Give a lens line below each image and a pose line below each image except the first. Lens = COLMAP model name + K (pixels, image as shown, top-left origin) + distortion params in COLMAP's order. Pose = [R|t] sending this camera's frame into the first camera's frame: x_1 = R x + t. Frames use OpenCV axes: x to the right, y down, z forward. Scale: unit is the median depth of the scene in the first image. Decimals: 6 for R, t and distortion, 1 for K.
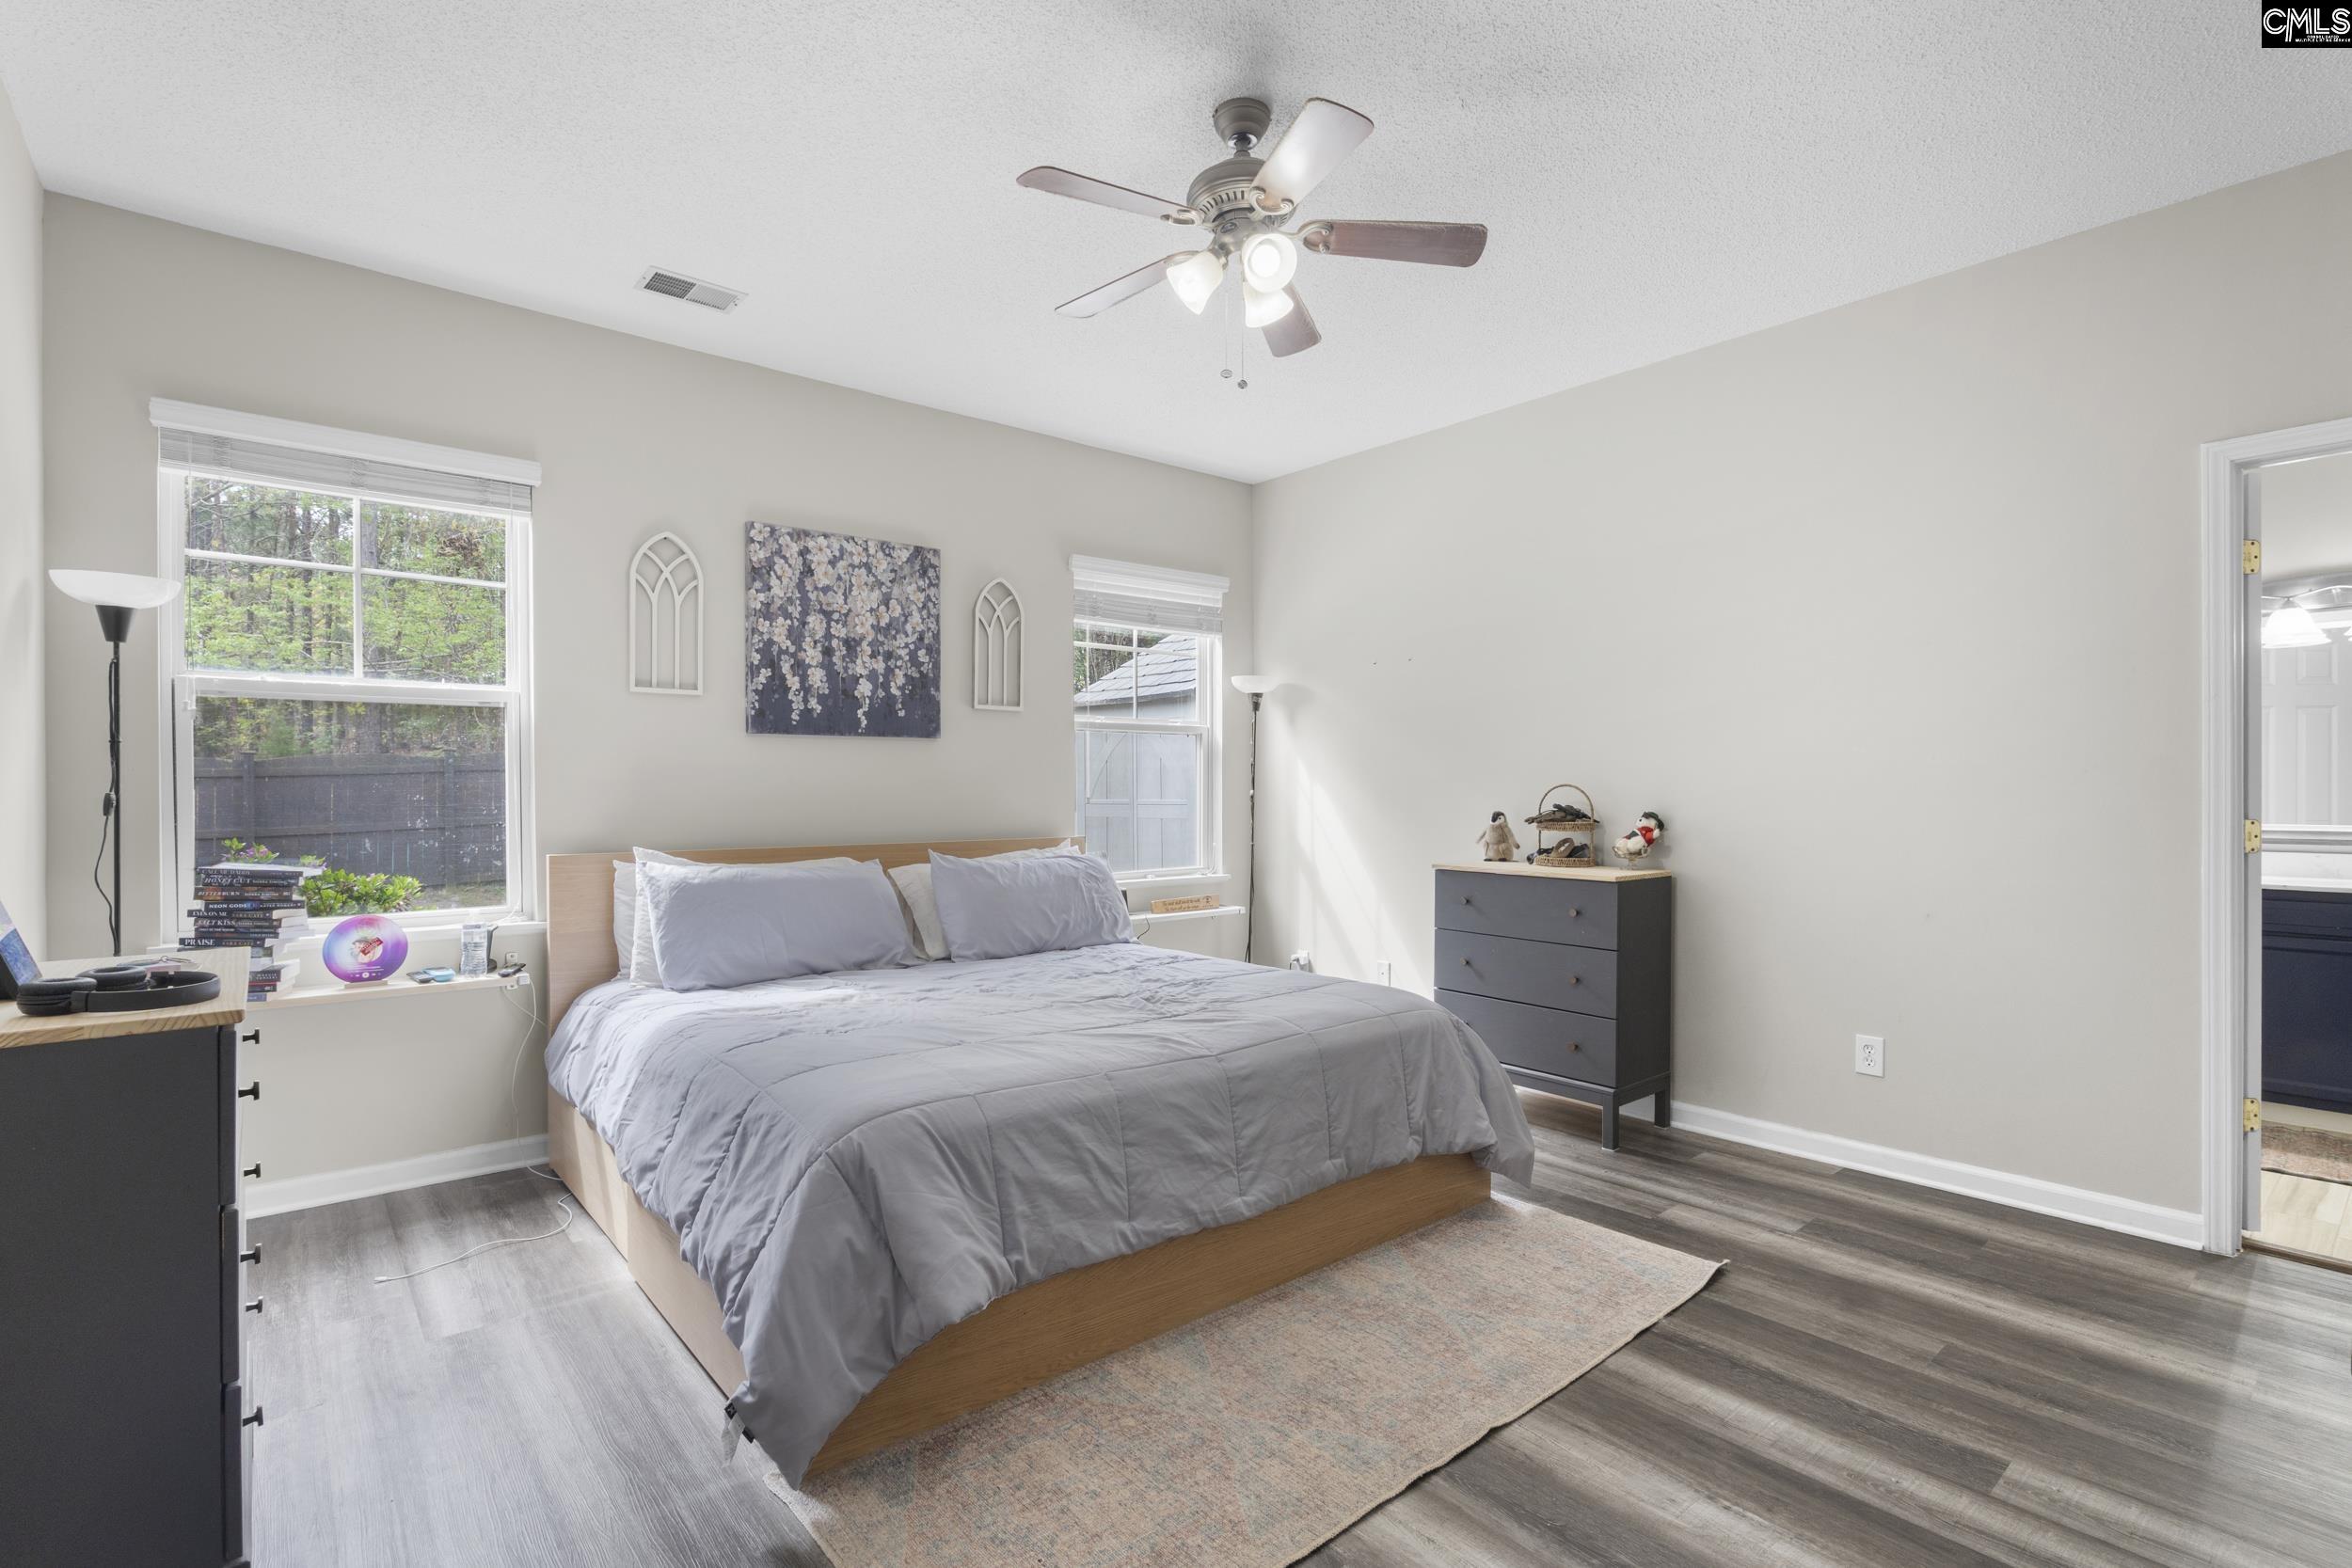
lens RADIAL K [[1080.6, 0, 1177.1], [0, 1080.6, 789.0], [0, 0, 1]] dist [-0.005646, 0.000263]
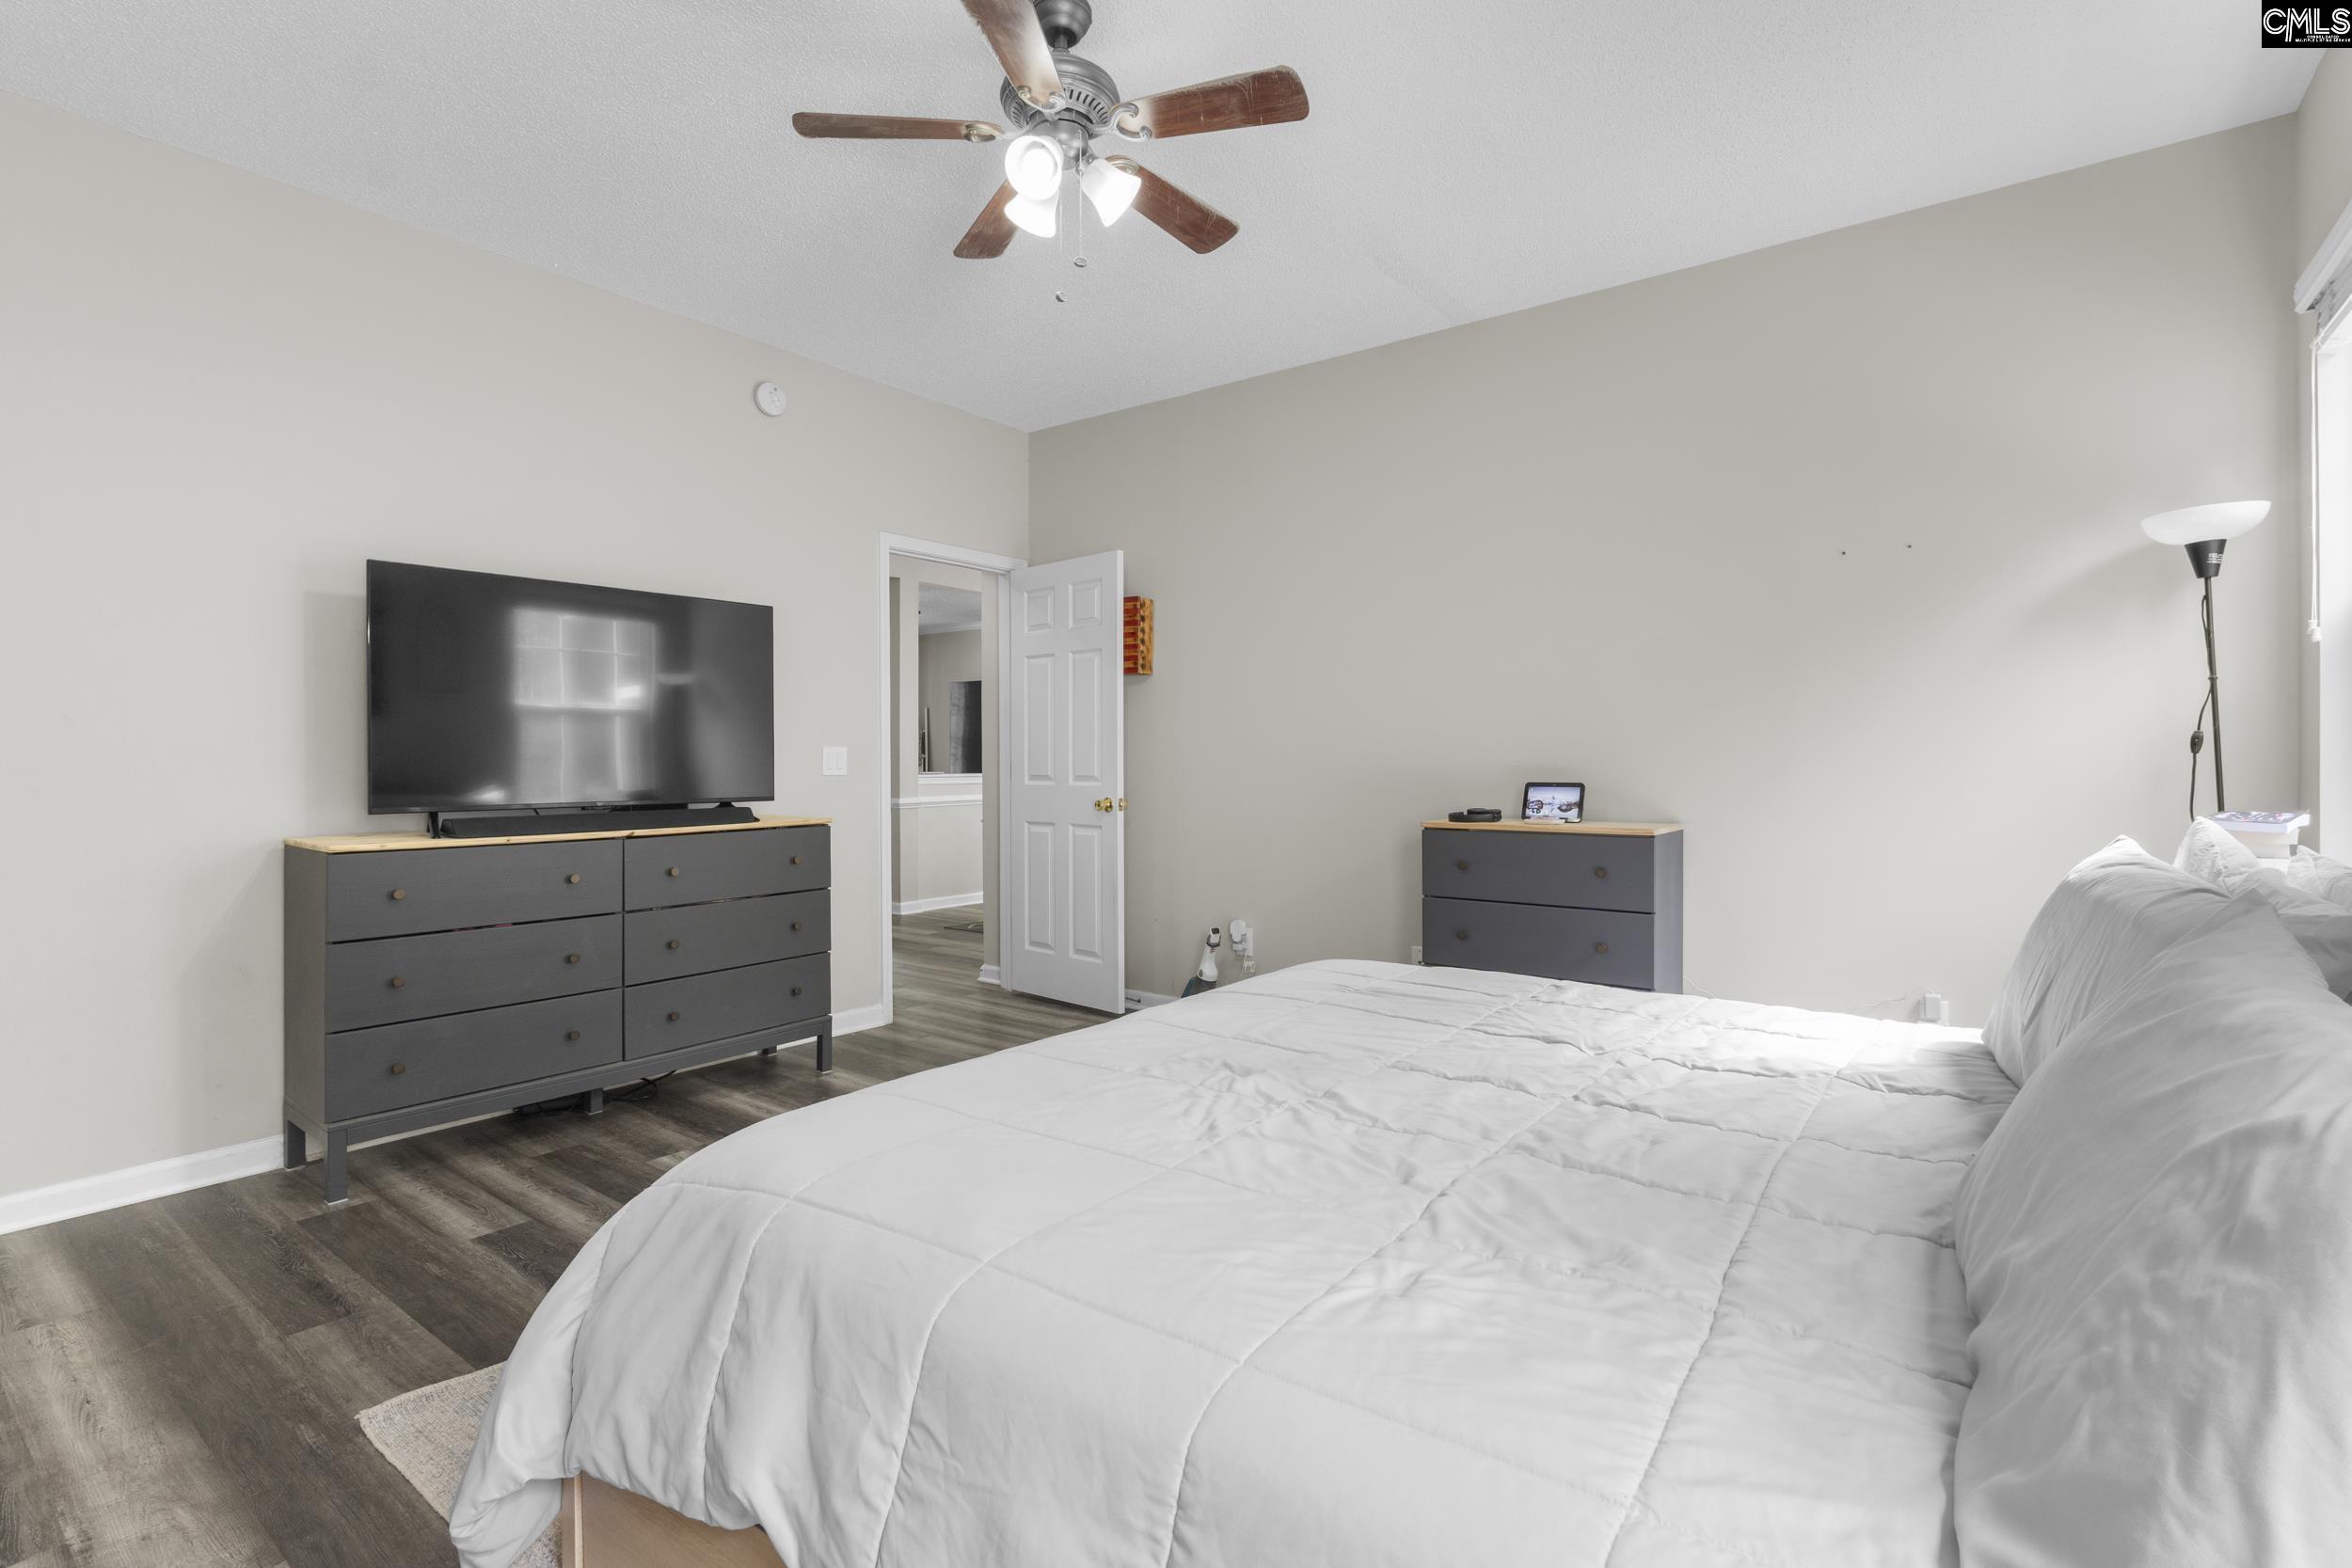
lens RADIAL K [[1080.6, 0, 1171.8], [0, 1080.6, 769.8], [0, 0, 1]] dist [-0.005646, 0.000263]
pose [[-0.975412, 0.005179, -0.220328, 0.196278], [0.002630, 0.999926, 0.011861, 0.033791], [0.220373, 0.010990, -0.975354, 2.146771]]
